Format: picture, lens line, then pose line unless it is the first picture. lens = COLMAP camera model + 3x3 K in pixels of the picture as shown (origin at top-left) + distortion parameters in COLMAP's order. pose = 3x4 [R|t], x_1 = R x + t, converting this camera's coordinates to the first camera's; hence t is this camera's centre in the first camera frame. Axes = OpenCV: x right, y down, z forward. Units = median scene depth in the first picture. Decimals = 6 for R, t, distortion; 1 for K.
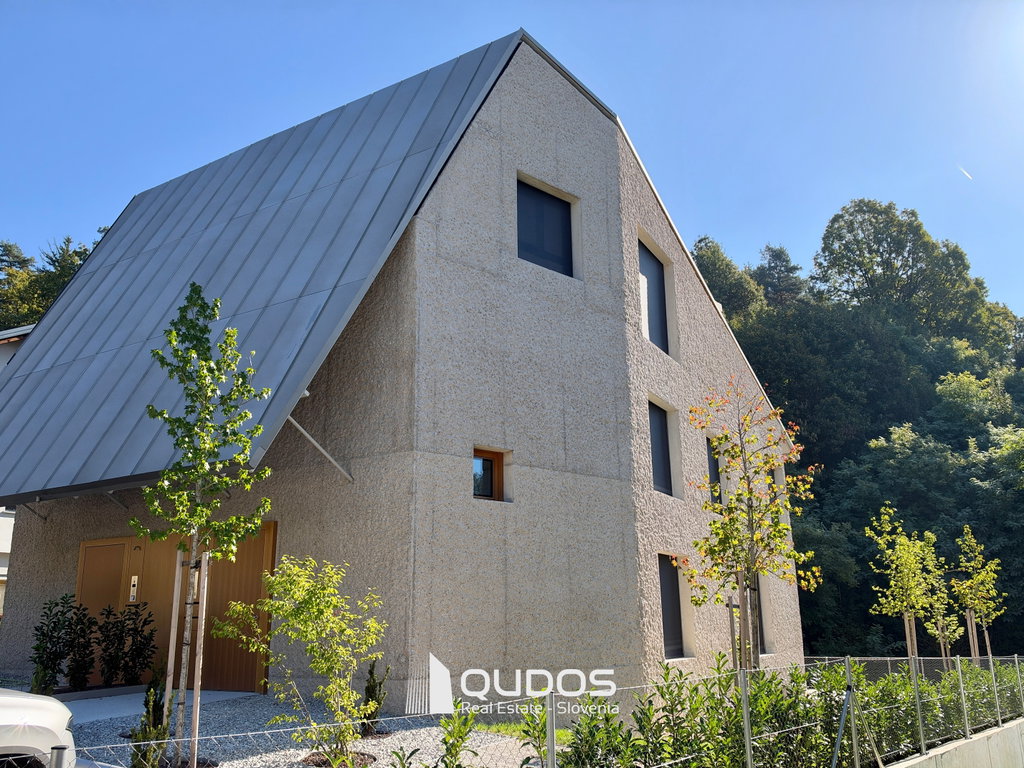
lens RADIAL K [[879.7, 0, 512.0], [0, 879.7, 384.0], [0, 0, 1]] dist [-0.003600, -0.004020]
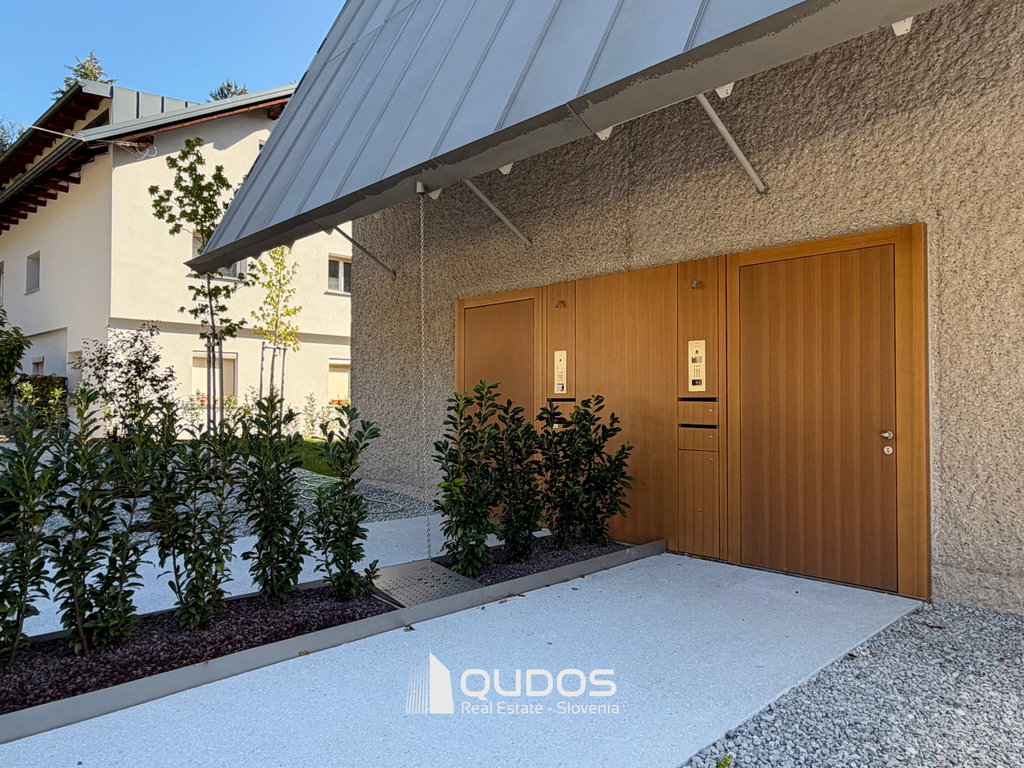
lens RADIAL K [[701.5, 0, 512.0], [0, 701.5, 384.0], [0, 0, 1]] dist [-0.000903, -0.000600]
pose [[0.962158, 0.012308, -0.272215, -0.362232], [0.053195, 0.971276, 0.231936, 0.139657], [0.267250, -0.237639, 0.933866, 0.593102]]
